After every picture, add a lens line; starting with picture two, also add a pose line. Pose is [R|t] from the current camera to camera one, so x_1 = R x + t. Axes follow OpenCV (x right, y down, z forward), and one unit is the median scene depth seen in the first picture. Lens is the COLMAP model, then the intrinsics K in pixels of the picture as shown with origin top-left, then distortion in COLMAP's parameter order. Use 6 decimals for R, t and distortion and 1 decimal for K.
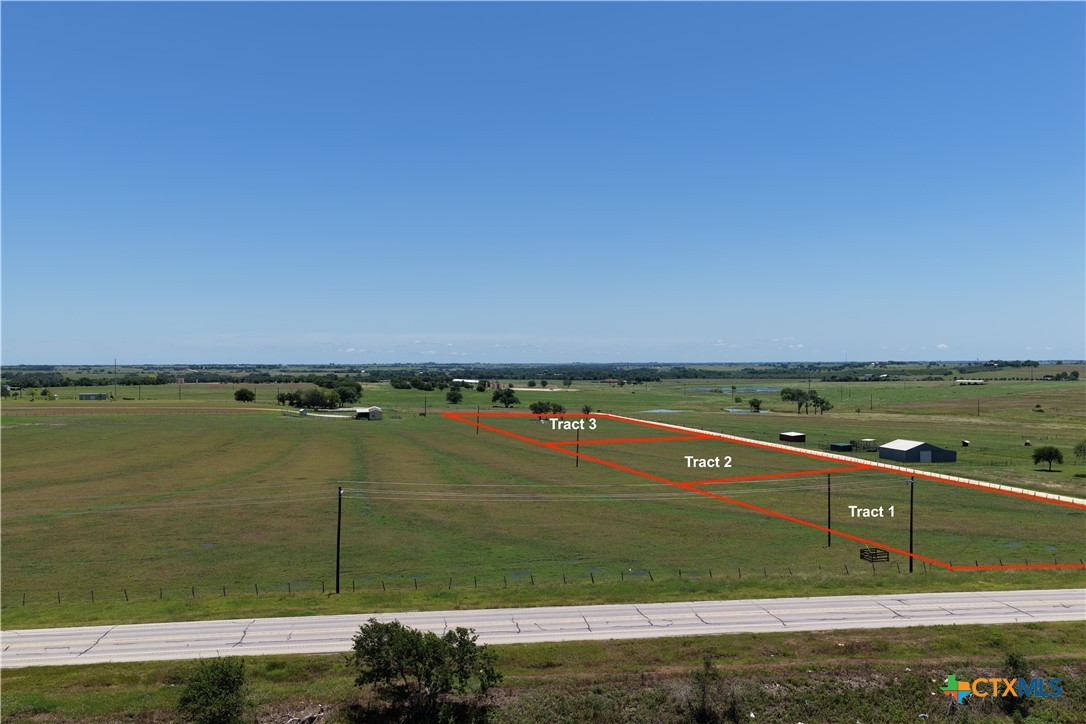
lens RADIAL K [[903.9, 0, 543.4], [0, 903.9, 363.4], [0, 0, 1]] dist [-0.013749, 0.038409]
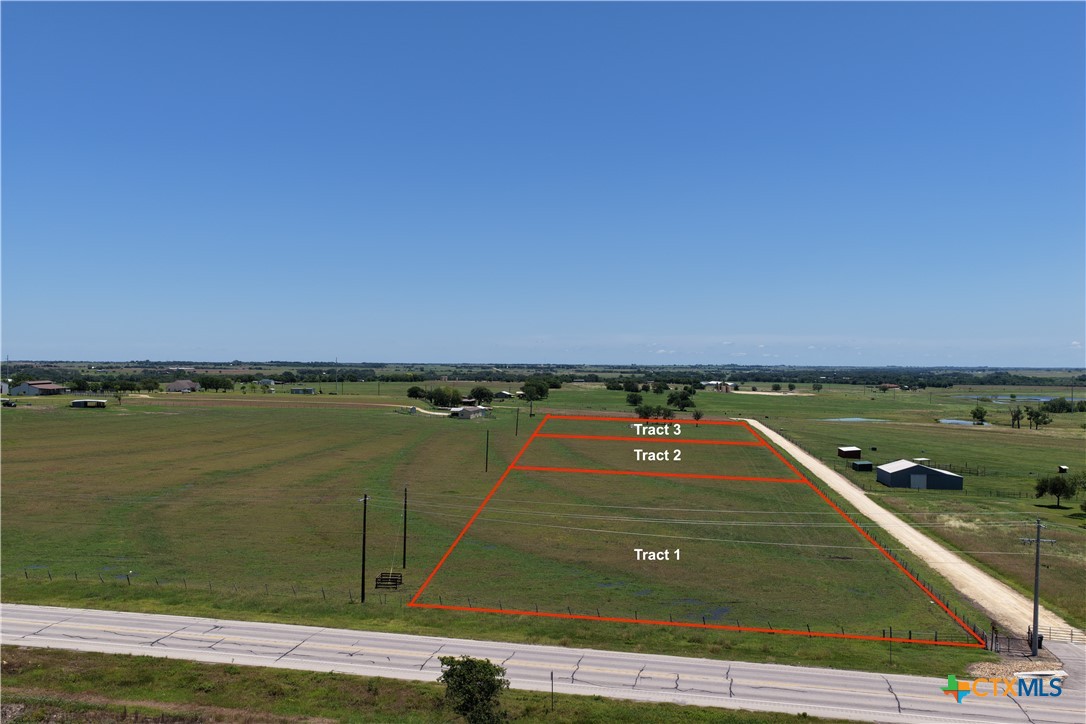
lens RADIAL K [[903.9, 0, 543.4], [0, 903.9, 363.4], [0, 0, 1]] dist [-0.013749, 0.038409]
pose [[0.938080, 0.009502, -0.346289, 0.175658], [-0.010048, 0.999949, 0.000217, -0.000931], [0.346273, 0.003276, 0.938128, 0.046053]]
